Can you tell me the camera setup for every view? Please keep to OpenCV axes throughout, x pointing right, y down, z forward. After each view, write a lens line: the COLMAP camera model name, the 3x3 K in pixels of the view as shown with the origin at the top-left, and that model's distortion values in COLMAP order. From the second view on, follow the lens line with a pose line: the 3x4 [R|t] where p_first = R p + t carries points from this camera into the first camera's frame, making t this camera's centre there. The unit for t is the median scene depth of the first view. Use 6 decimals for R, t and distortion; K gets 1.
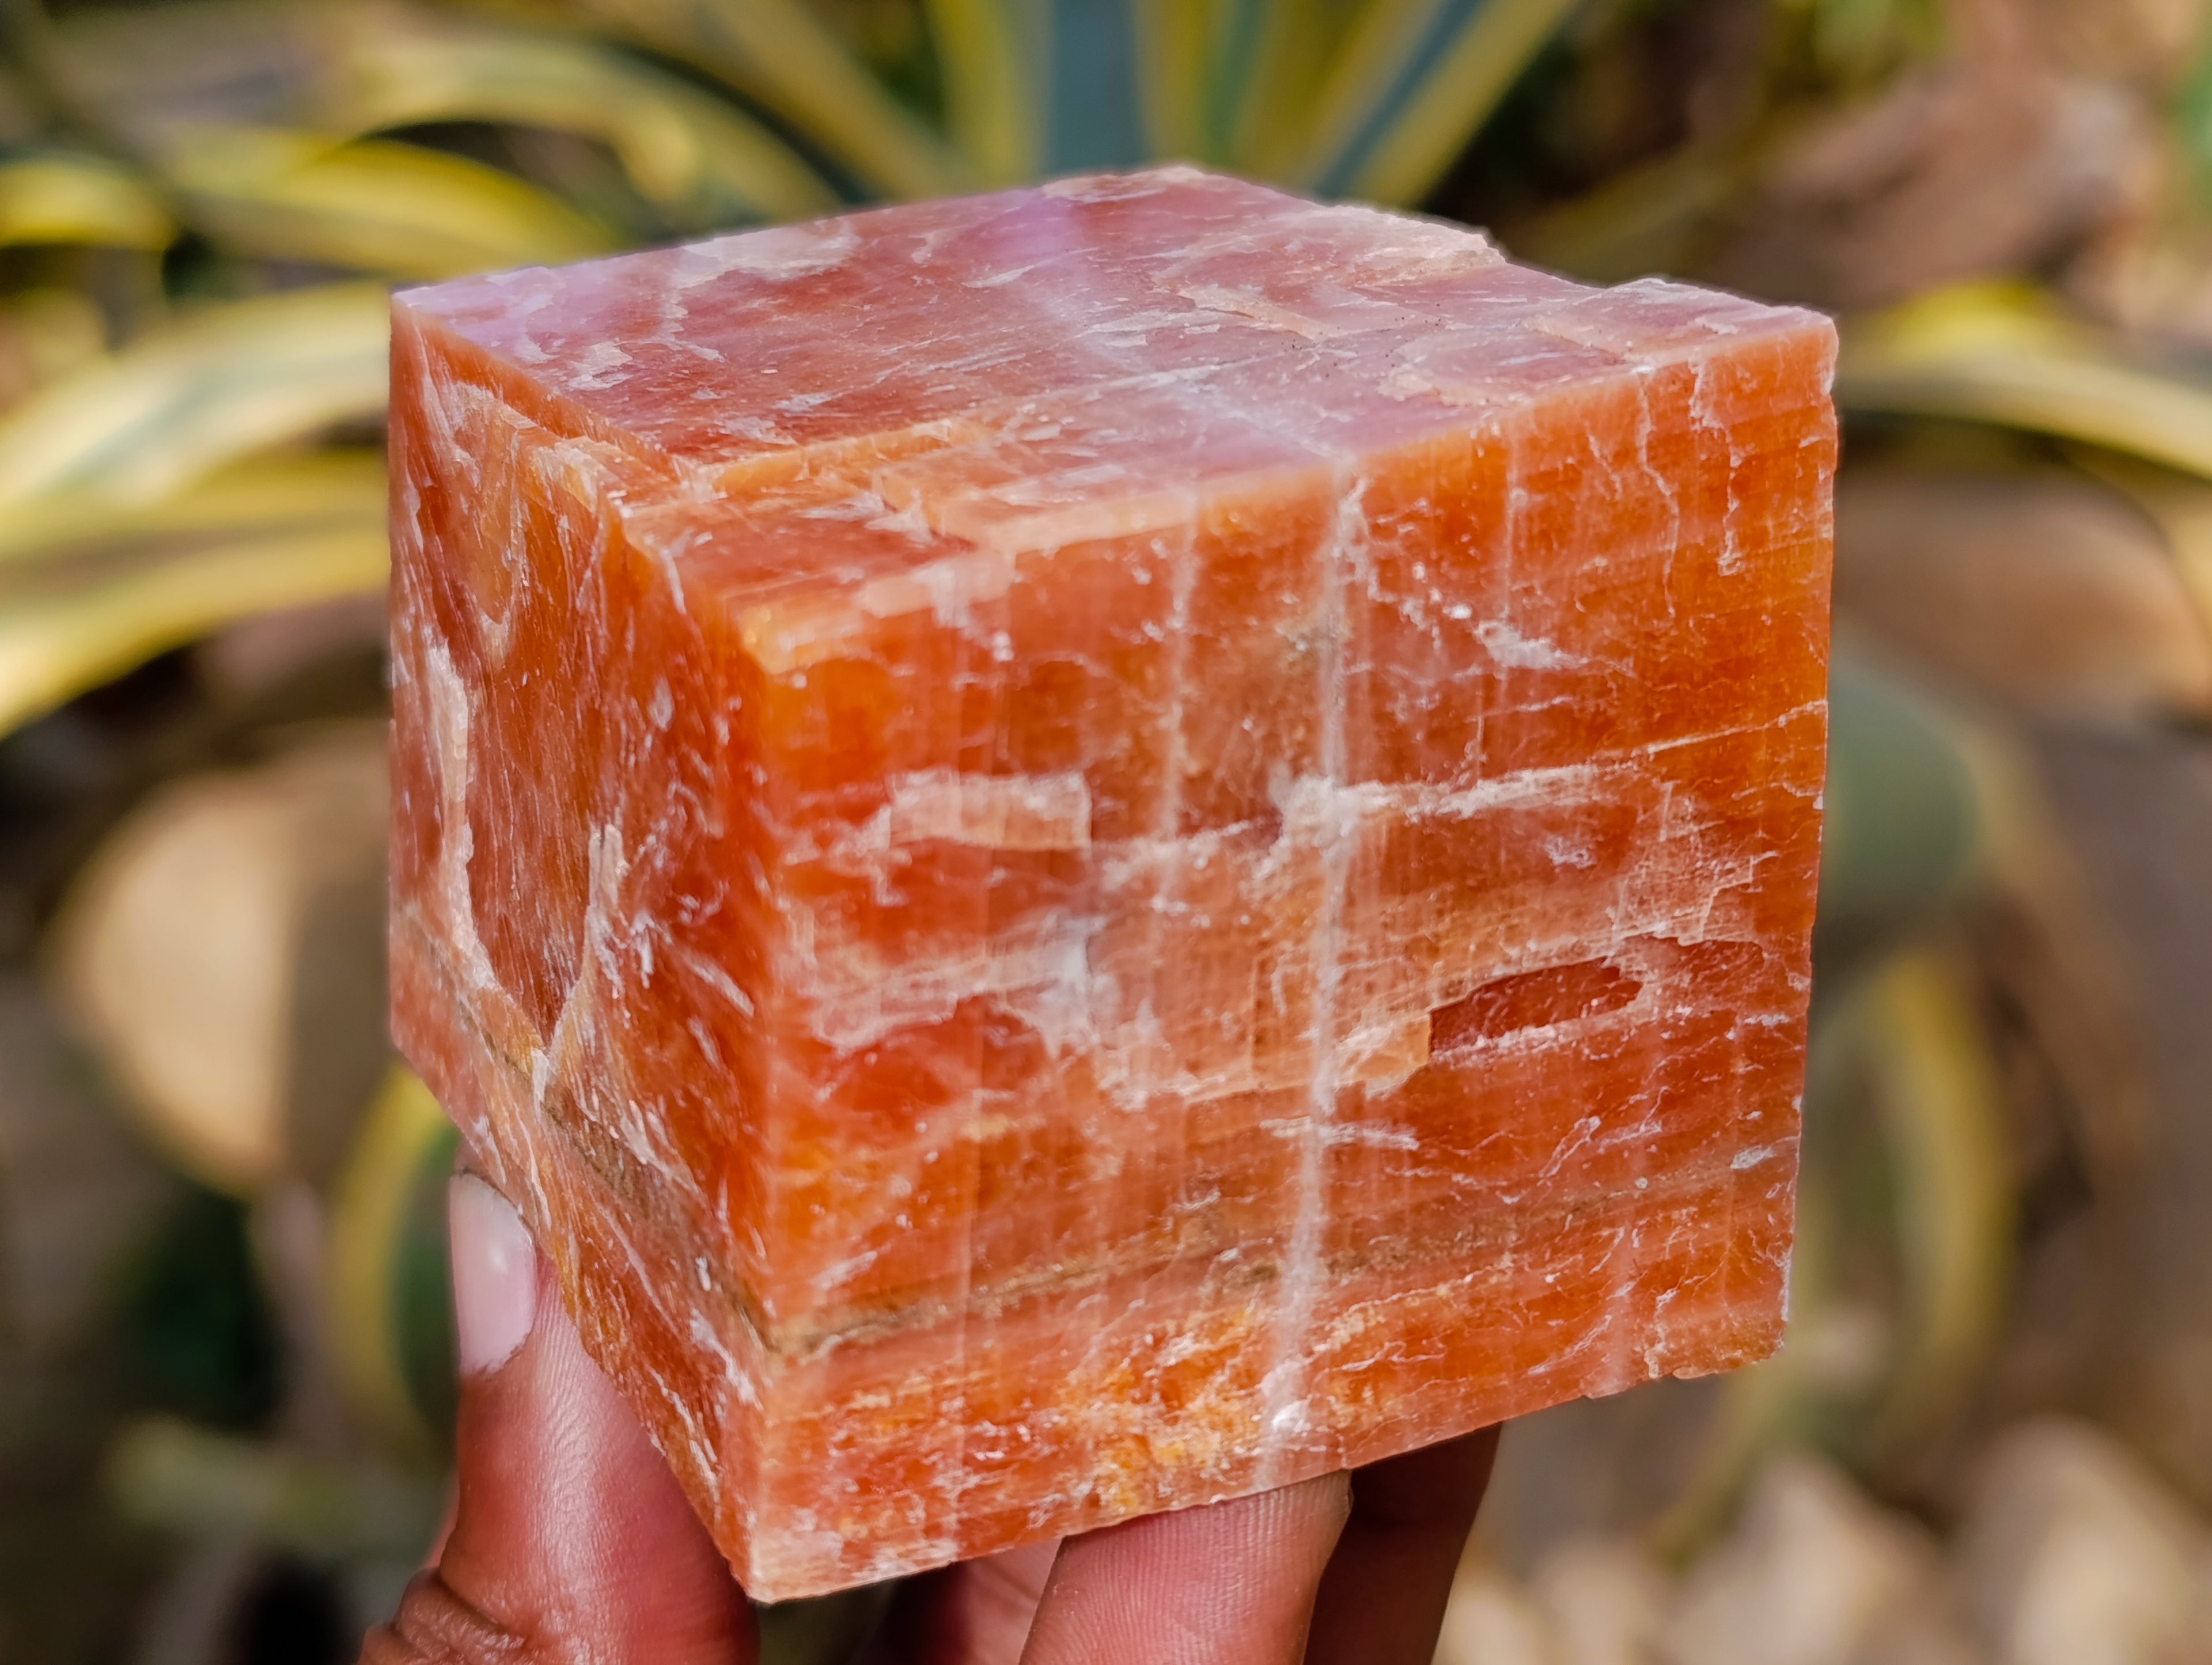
lens RADIAL K [[3297.8, 0, 1106.0], [0, 3297.8, 832.5], [0, 0, 1]] dist [0.365358, -2.804379]
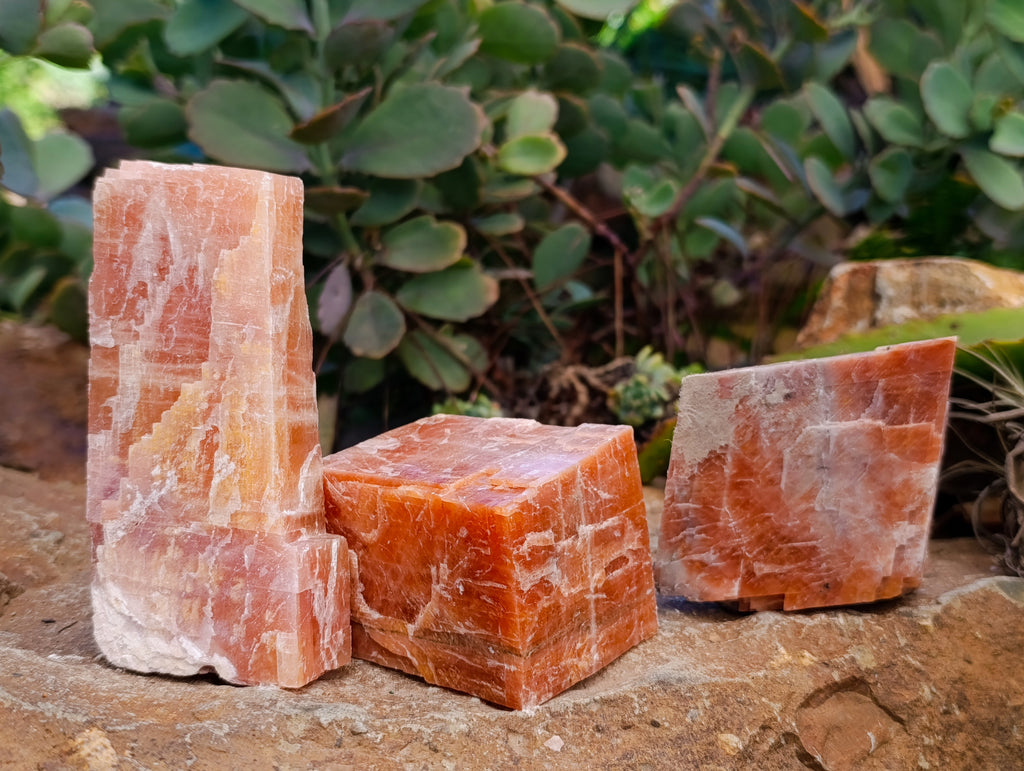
lens RADIAL K [[1526.8, 0, 512.0], [0, 1526.8, 385.5], [0, 0, 1]] dist [0.365358, -2.804379]
pose [[0.842239, -0.108197, 0.528135, -1.235661], [0.209535, 0.968328, -0.135777, 0.072429], [-0.496717, 0.225020, 0.838235, -0.956374]]
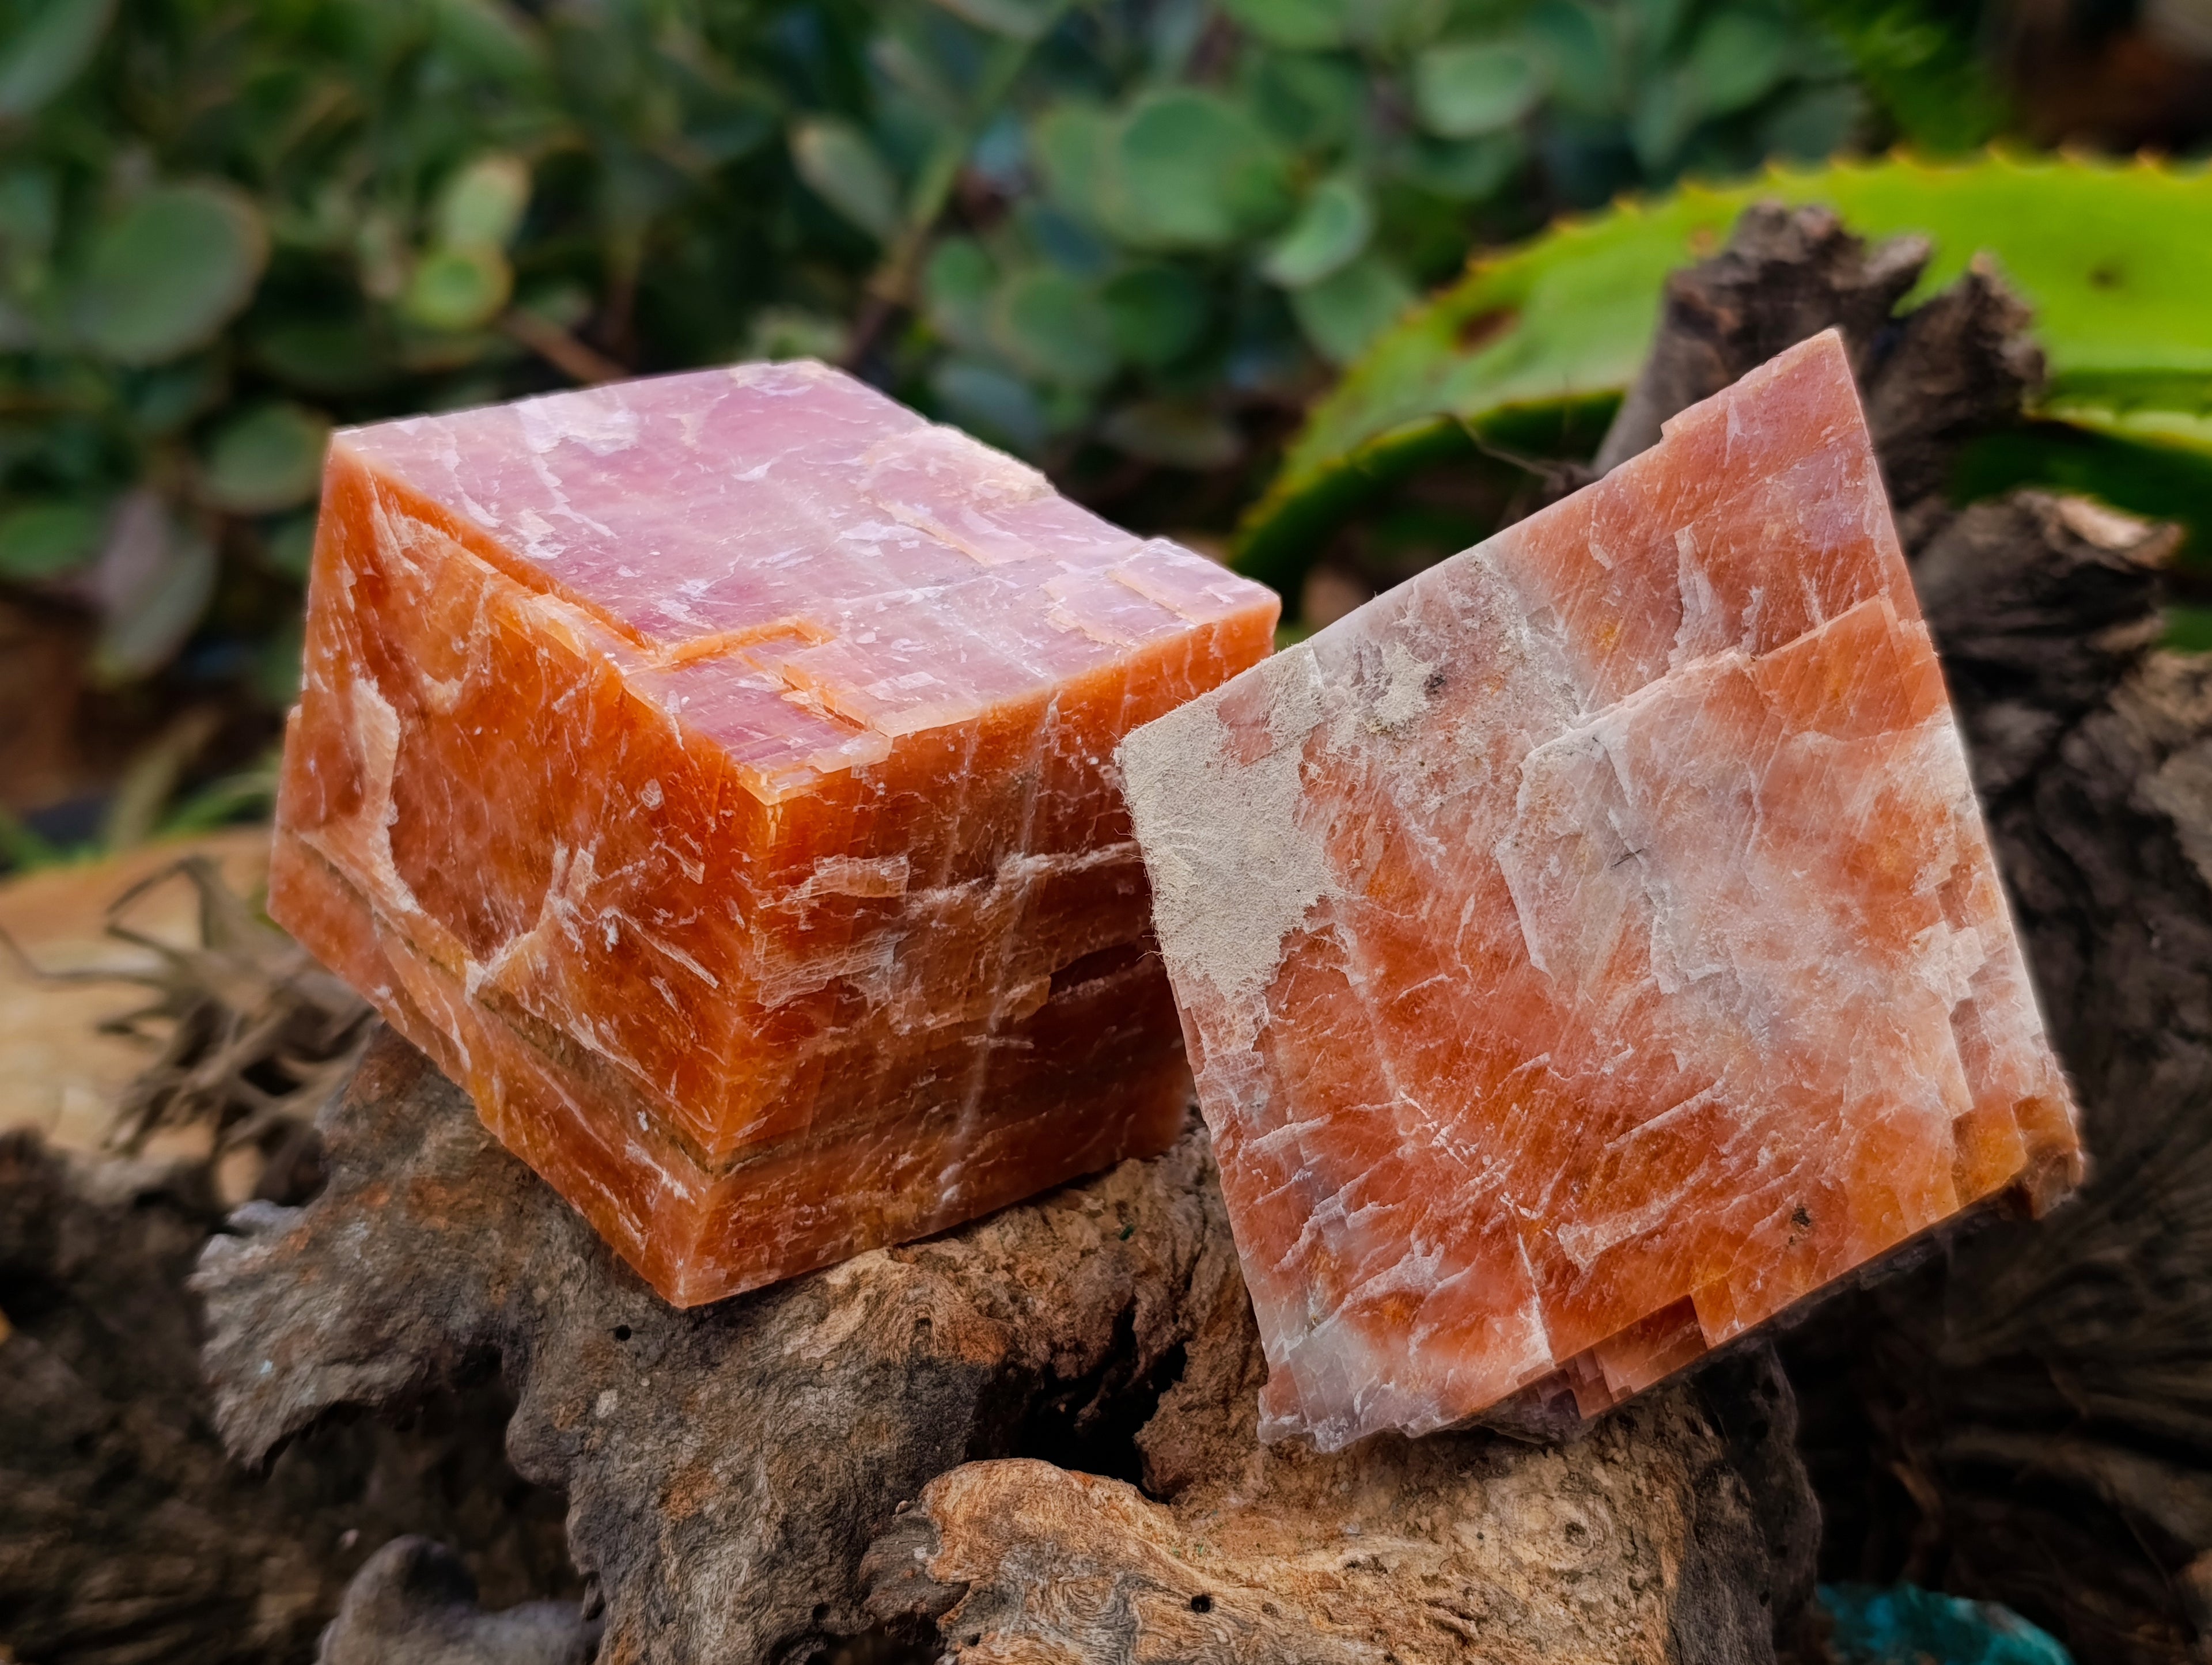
lens RADIAL K [[3297.8, 0, 1106.0], [0, 3297.8, 832.5], [0, 0, 1]] dist [0.365358, -2.804379]
pose [[0.911901, 0.027846, 0.409464, -0.616792], [-0.096331, 0.984346, 0.147592, -0.292598], [-0.398944, -0.174033, 0.900309, -0.614818]]
